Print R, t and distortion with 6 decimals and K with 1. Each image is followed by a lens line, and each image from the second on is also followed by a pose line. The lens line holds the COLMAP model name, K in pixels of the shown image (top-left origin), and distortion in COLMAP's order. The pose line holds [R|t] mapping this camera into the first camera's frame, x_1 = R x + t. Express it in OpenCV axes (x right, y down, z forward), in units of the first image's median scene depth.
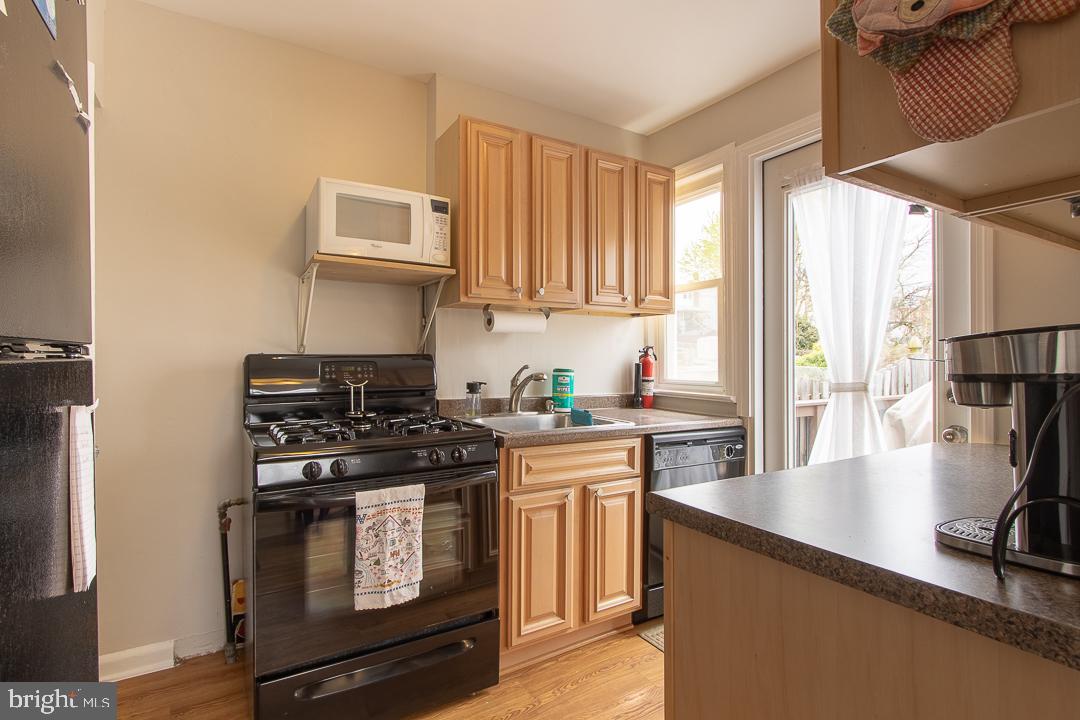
lens RADIAL K [[512.7, 0, 530.3], [0, 512.7, 355.1], [0, 0, 1]] dist [-0.004879, 0.001248]
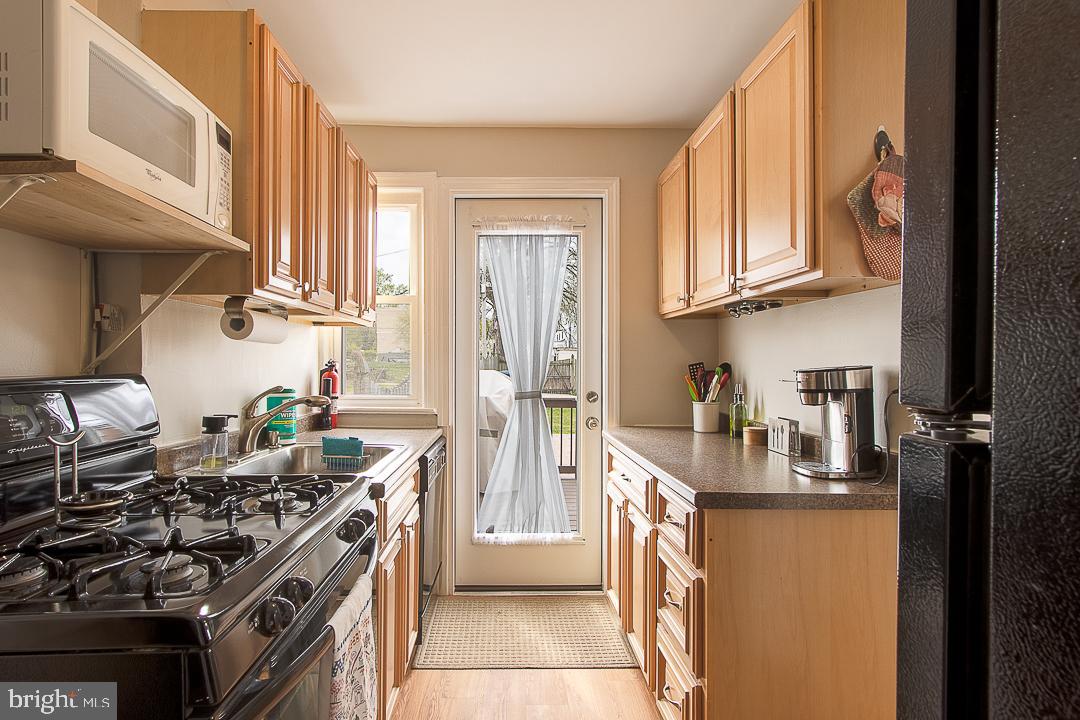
lens RADIAL K [[512.7, 0, 530.3], [0, 512.7, 355.1], [0, 0, 1]] dist [-0.004879, 0.001248]
pose [[0.472365, 0.018432, 0.881211, -0.539835], [-0.011908, 0.999824, -0.014530, -0.020859], [-0.881323, -0.003630, 0.472501, 0.372524]]
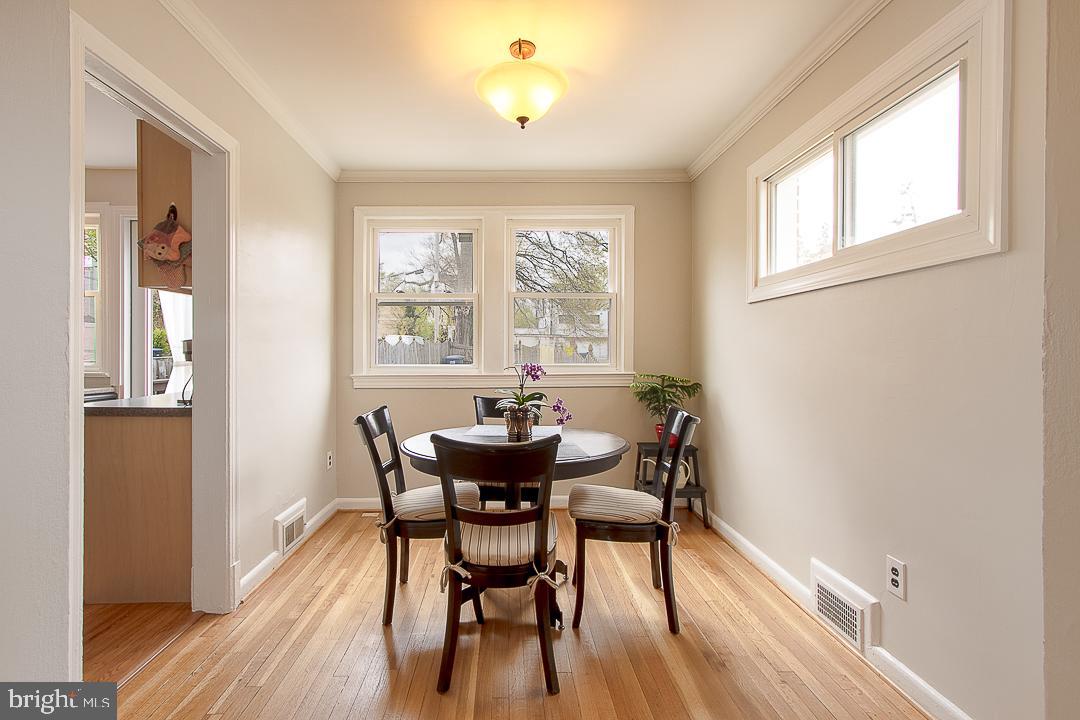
lens RADIAL K [[512.7, 0, 530.3], [0, 512.7, 355.1], [0, 0, 1]] dist [-0.004879, 0.001248]
pose [[0.492006, -0.003454, 0.870585, -0.354278], [-0.009604, 0.999910, 0.009395, 0.002789], [-0.870539, -0.012984, 0.491929, -0.966985]]
